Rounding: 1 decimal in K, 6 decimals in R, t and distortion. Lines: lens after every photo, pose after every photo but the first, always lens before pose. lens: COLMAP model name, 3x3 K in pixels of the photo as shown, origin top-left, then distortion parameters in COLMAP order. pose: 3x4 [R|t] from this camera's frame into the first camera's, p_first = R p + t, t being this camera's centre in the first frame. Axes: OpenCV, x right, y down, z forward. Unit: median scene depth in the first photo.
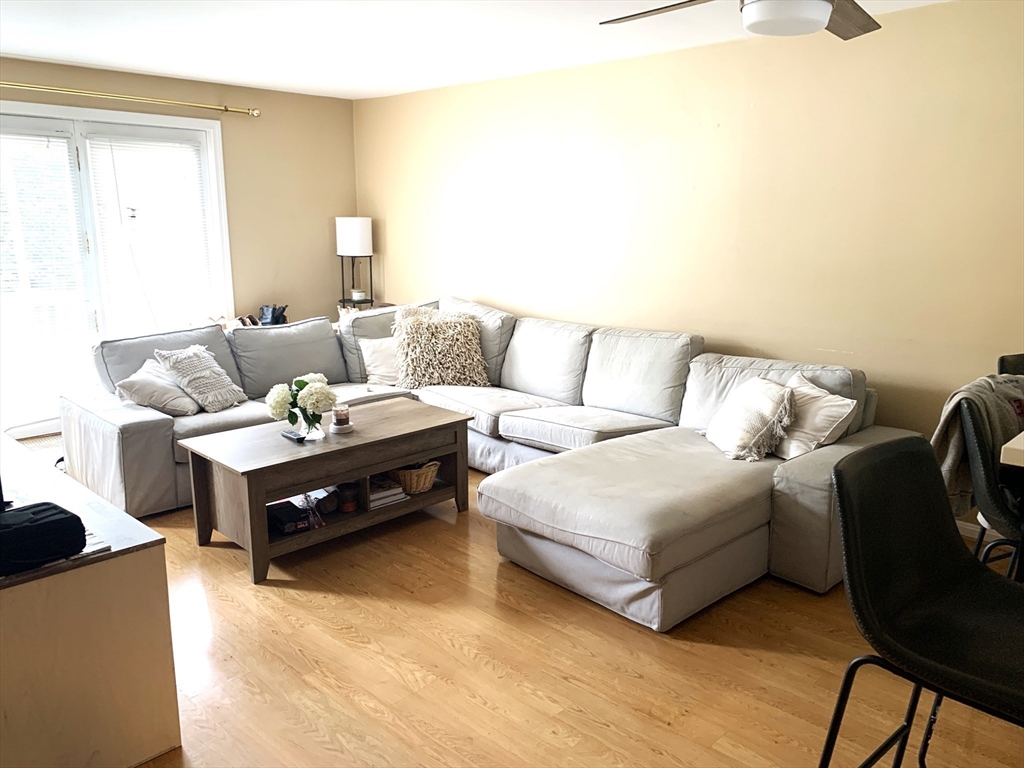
lens RADIAL K [[797.6, 0, 512.0], [0, 797.6, 384.0], [0, 0, 1]] dist [0.085791, -0.165802]
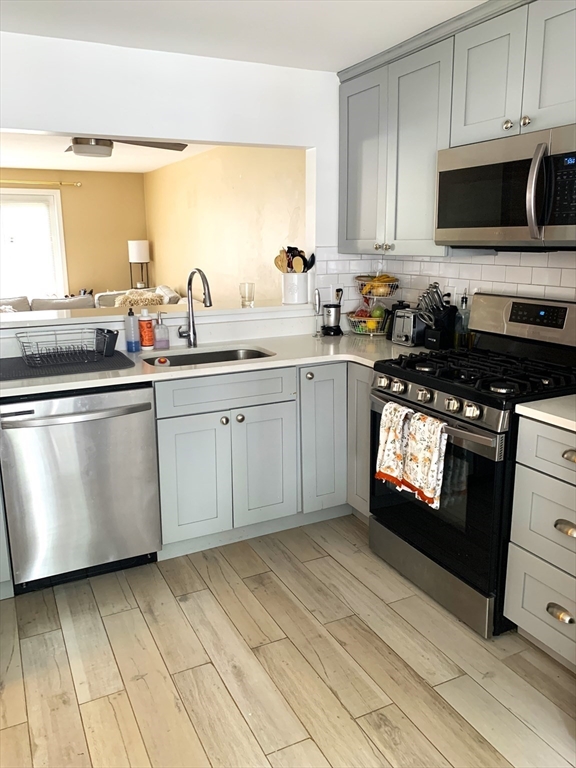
lens RADIAL K [[598.2, 0, 279.6], [0, 598.2, 375.0], [0, 0, 1]] dist [0.085791, -0.165802]
pose [[0.944144, 0.063908, -0.323276, 0.883344], [-0.057725, 0.997920, 0.028688, 0.049990], [0.324437, -0.008425, 0.945870, -0.245173]]
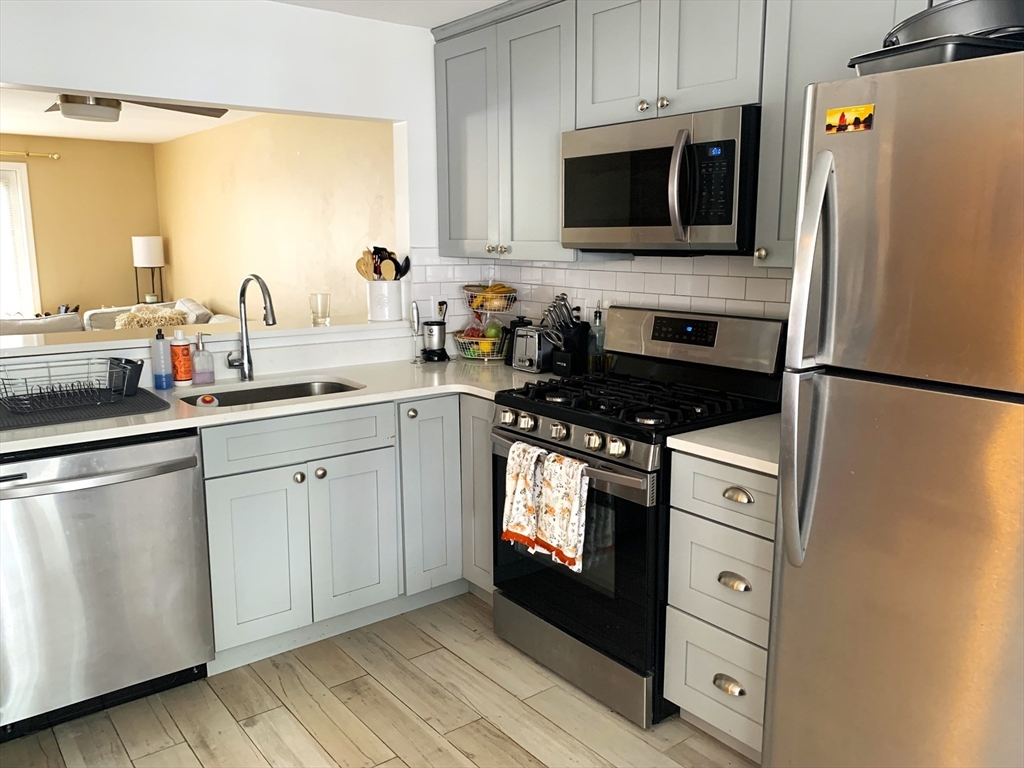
lens RADIAL K [[797.6, 0, 512.0], [0, 797.6, 384.0], [0, 0, 1]] dist [0.085791, -0.165802]
pose [[0.991549, 0.025101, -0.127279, 0.870751], [-0.028132, 0.999360, -0.022078, 0.056069], [0.126643, 0.025472, 0.991621, -0.275109]]
